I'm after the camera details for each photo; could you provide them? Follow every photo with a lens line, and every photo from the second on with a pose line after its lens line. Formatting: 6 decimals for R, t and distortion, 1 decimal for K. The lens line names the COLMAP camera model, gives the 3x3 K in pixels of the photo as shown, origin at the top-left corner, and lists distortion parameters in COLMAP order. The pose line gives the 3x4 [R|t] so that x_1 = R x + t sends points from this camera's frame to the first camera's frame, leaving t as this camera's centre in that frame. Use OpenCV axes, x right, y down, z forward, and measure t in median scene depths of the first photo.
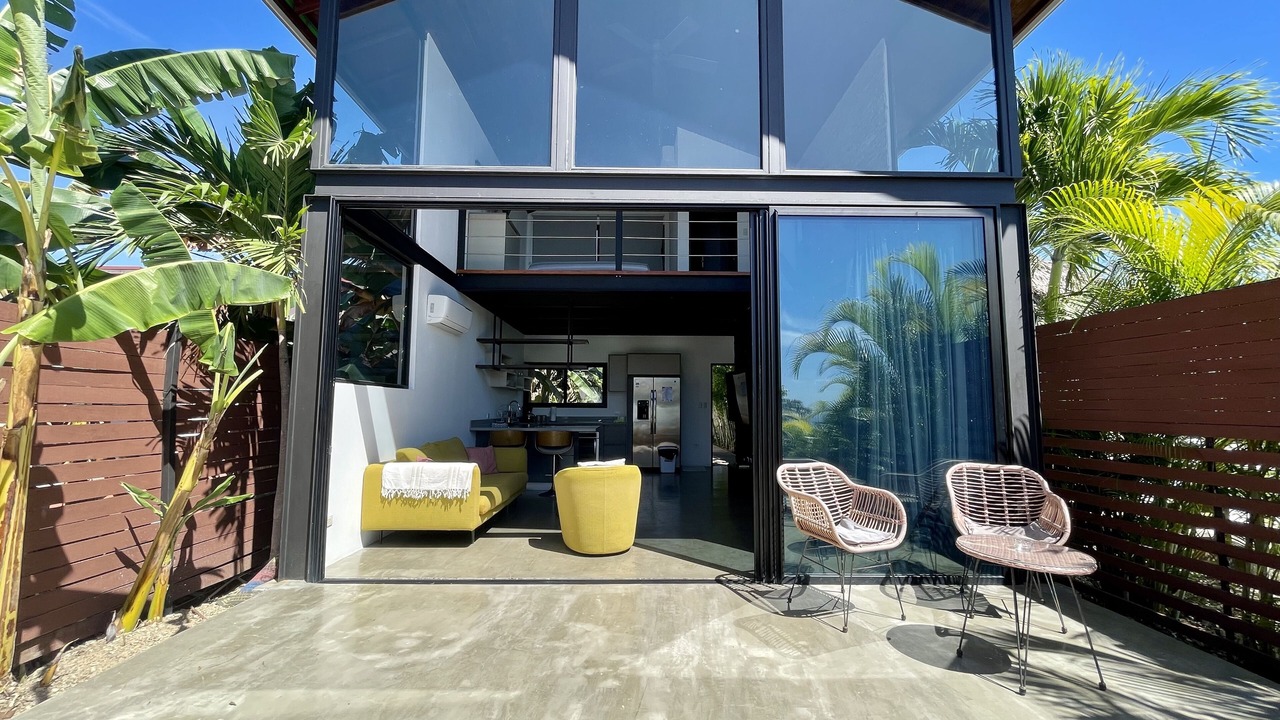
lens RADIAL K [[525.6, 0, 640.0], [0, 525.6, 360.0], [0, 0, 1]] dist [-0.002352, -0.000310]
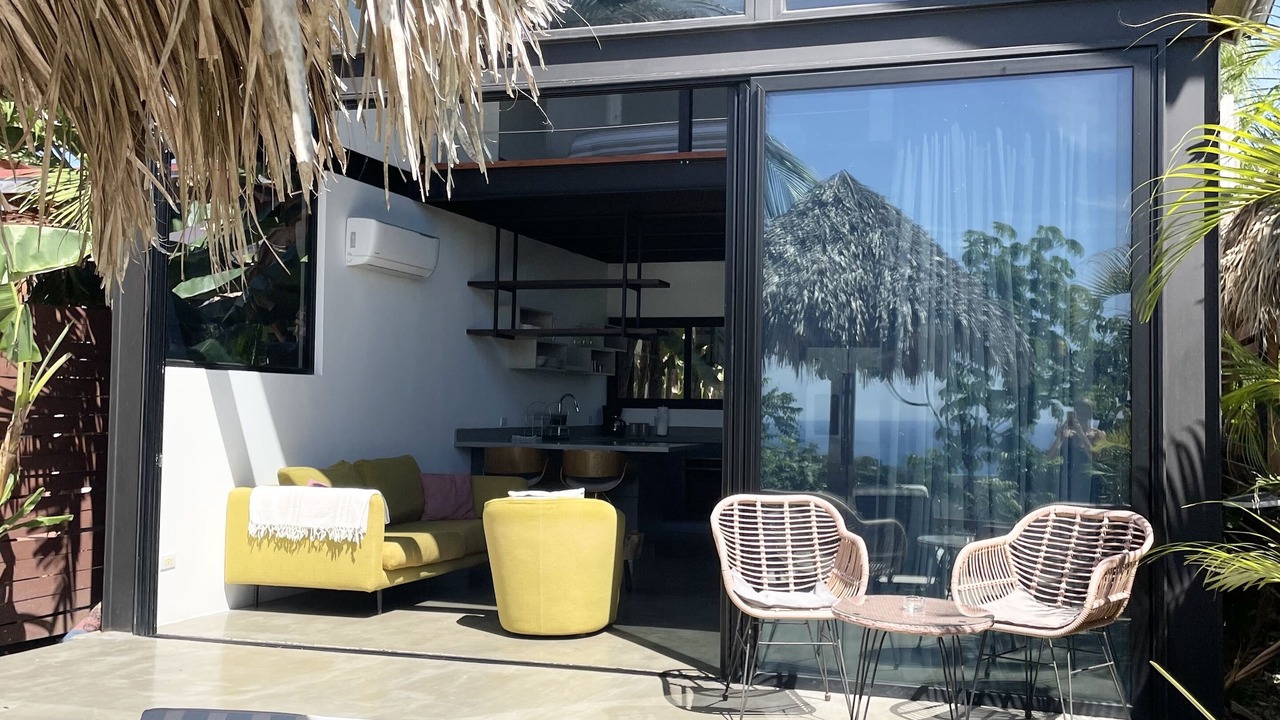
lens RADIAL K [[1325.1, 0, 639.7], [0, 1325.1, 344.2], [0, 0, 1]] dist [0.118355, -0.214339]
pose [[0.943167, -0.007743, -0.332229, 0.557751], [0.020922, 0.999129, 0.036110, -0.037266], [0.331660, -0.041009, 0.942507, -0.447600]]
